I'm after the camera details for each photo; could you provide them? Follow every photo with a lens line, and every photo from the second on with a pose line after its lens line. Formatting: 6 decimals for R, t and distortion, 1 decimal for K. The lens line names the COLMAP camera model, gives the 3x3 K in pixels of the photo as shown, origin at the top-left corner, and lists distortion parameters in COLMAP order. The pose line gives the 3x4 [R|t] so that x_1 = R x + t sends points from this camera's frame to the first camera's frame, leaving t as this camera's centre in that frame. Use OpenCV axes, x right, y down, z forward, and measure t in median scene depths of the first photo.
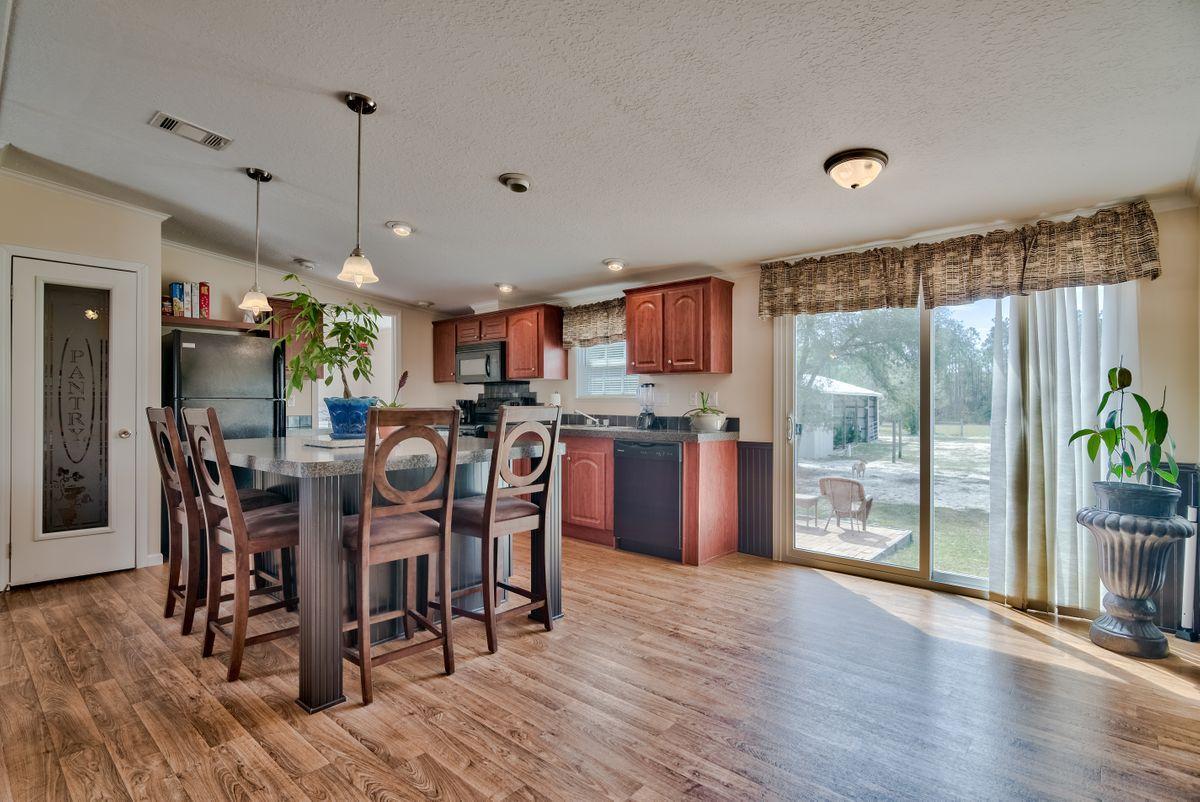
lens RADIAL K [[590.3, 0, 576.2], [0, 590.3, 405.2], [0, 0, 1]] dist [-0.001126, -0.000053]
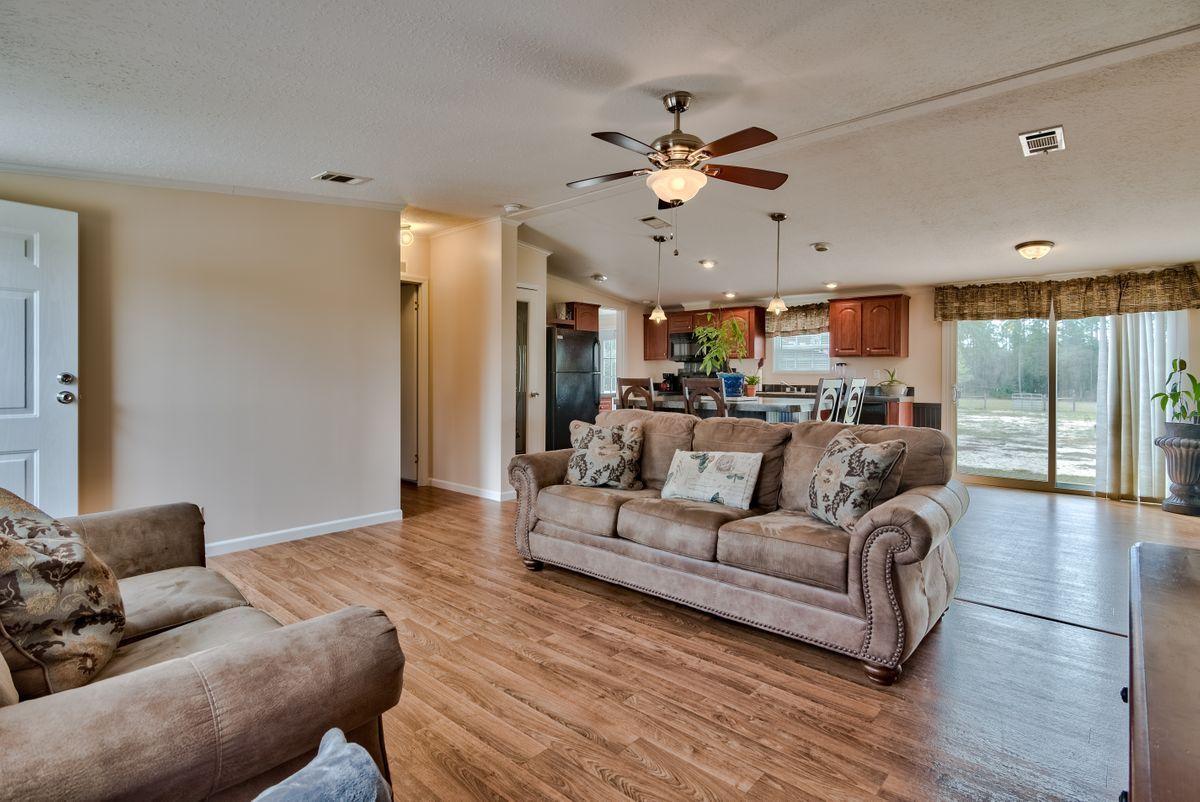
lens RADIAL K [[590.3, 0, 590.4], [0, 590.3, 375.5], [0, 0, 1]] dist [-0.001126, -0.000053]
pose [[0.999983, 0.005808, -0.000408, -0.576037], [-0.005809, 0.999976, -0.003690, 0.003135], [0.000387, 0.003692, 0.999993, -0.527878]]
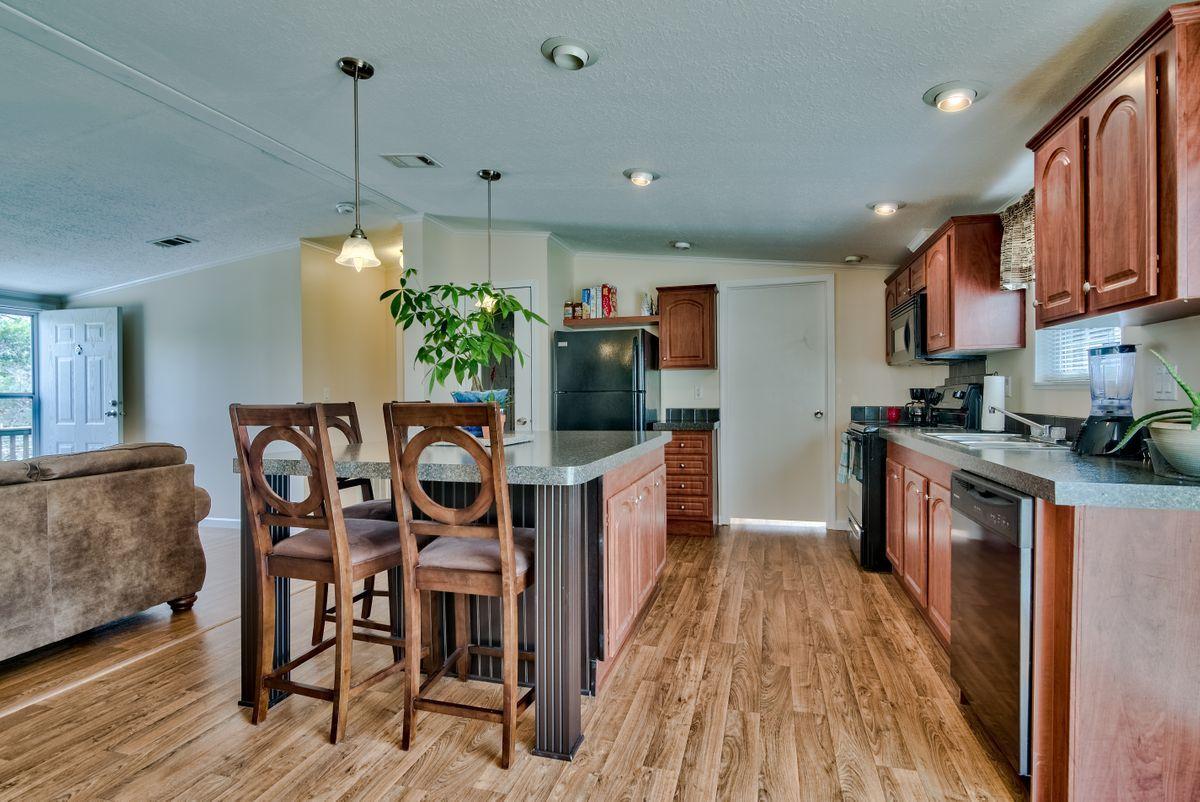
lens RADIAL K [[590.3, 0, 594.6], [0, 590.3, 402.2], [0, 0, 1]] dist [-0.001126, -0.000053]
pose [[0.450900, 0.007593, -0.892542, 0.371753], [0.003999, 0.999937, 0.010526, -0.003408], [0.892566, -0.008316, 0.450841, 0.554814]]
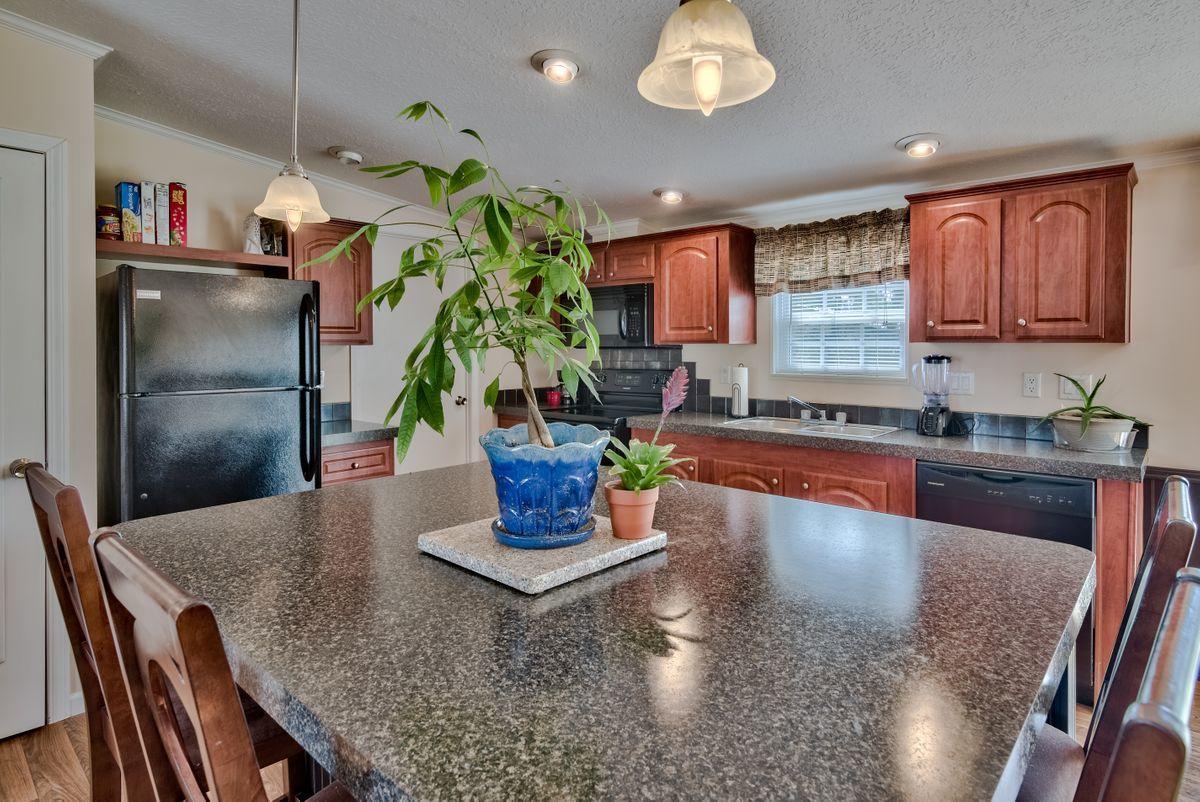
lens RADIAL K [[651.6, 0, 594.0], [0, 651.6, 351.7], [0, 0, 1]] dist [0.000716, -0.000021]
pose [[0.999997, -0.001560, 0.001676, -0.255837], [0.001550, 0.999983, 0.005638, -0.052854], [-0.001685, -0.005635, 0.999983, 0.411436]]
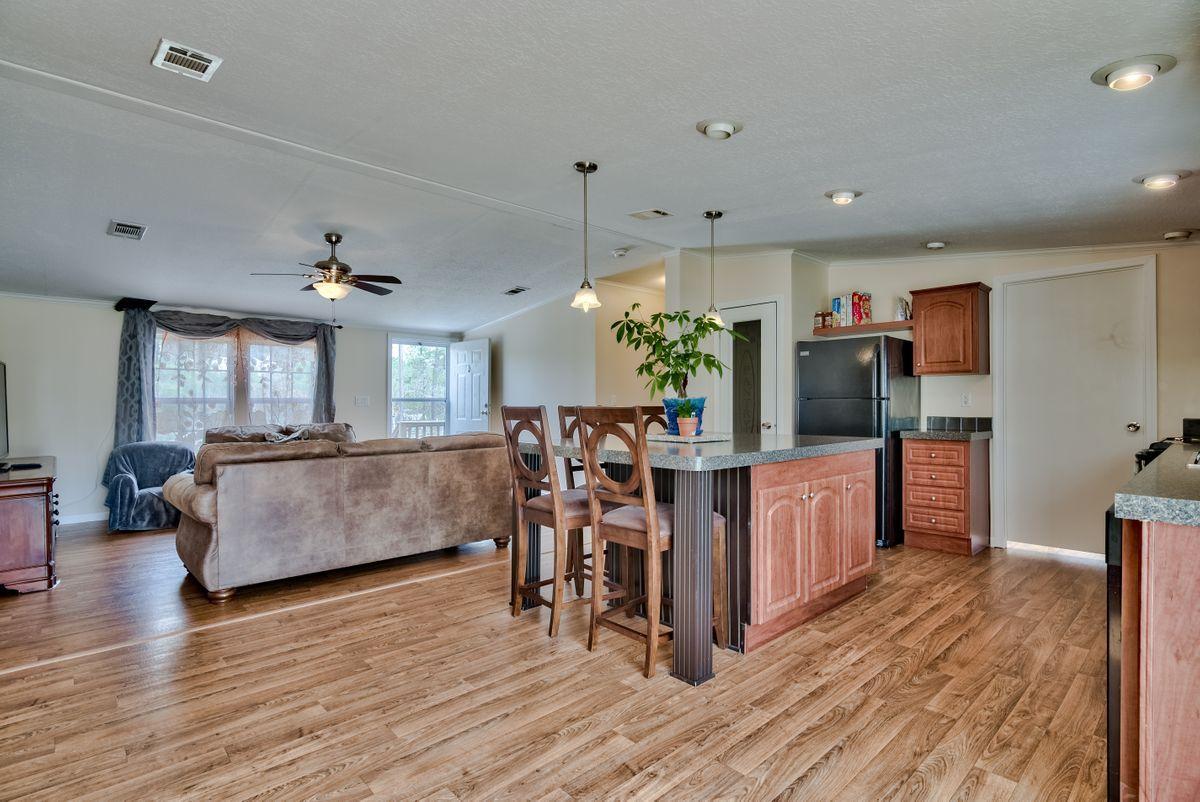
lens RADIAL K [[576.2, 0, 597.3], [0, 576.2, 400.9], [0, 0, 1]] dist [-0.001446, 0.001025]
pose [[-0.072124, -0.002579, -0.997392, 0.525999], [-0.003184, 0.999992, -0.002355, -0.002970], [0.997391, 0.003006, -0.072132, 0.676898]]
